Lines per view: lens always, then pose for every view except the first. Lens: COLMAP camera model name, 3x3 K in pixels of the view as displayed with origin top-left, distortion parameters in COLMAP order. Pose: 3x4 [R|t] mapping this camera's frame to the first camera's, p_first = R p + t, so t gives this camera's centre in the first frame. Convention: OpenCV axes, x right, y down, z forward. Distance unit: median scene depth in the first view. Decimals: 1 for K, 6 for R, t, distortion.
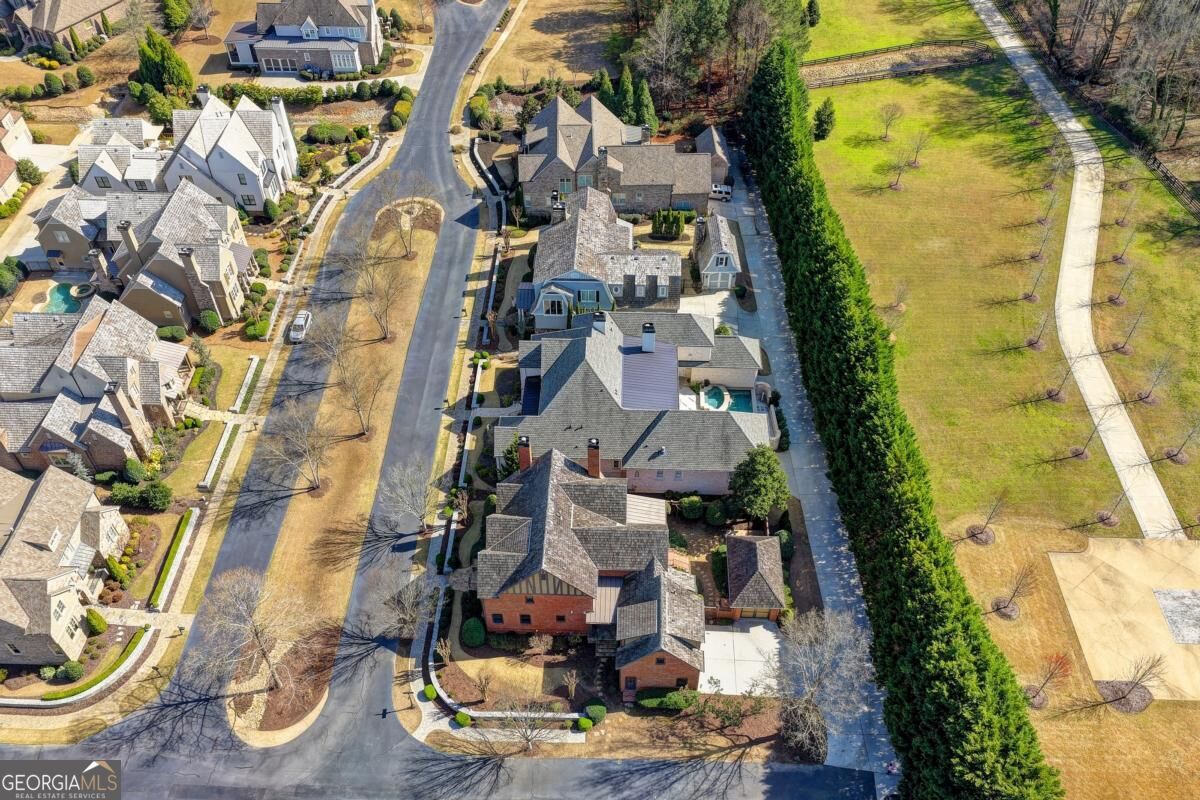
lens RADIAL K [[1010.4, 0, 600.0], [0, 1010.4, 400.0], [0, 0, 1]] dist [-0.002116, 0.001714]
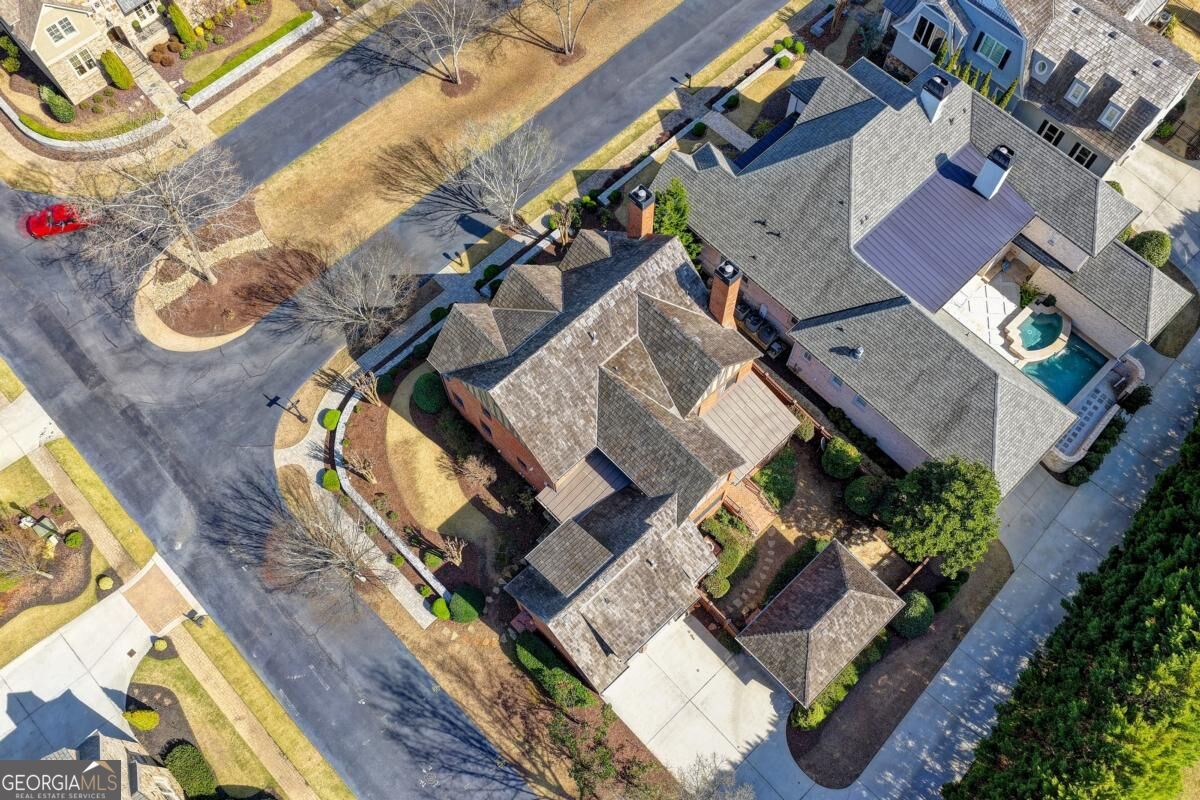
lens RADIAL K [[999.2, 0, 602.8], [0, 999.2, 403.9], [0, 0, 1]] dist [-0.014521, 0.037734]
pose [[0.713820, 0.639772, -0.284873, 0.141316], [-0.502929, 0.751365, 0.427215, -0.098832], [0.487364, -0.161684, 0.858099, 0.451819]]
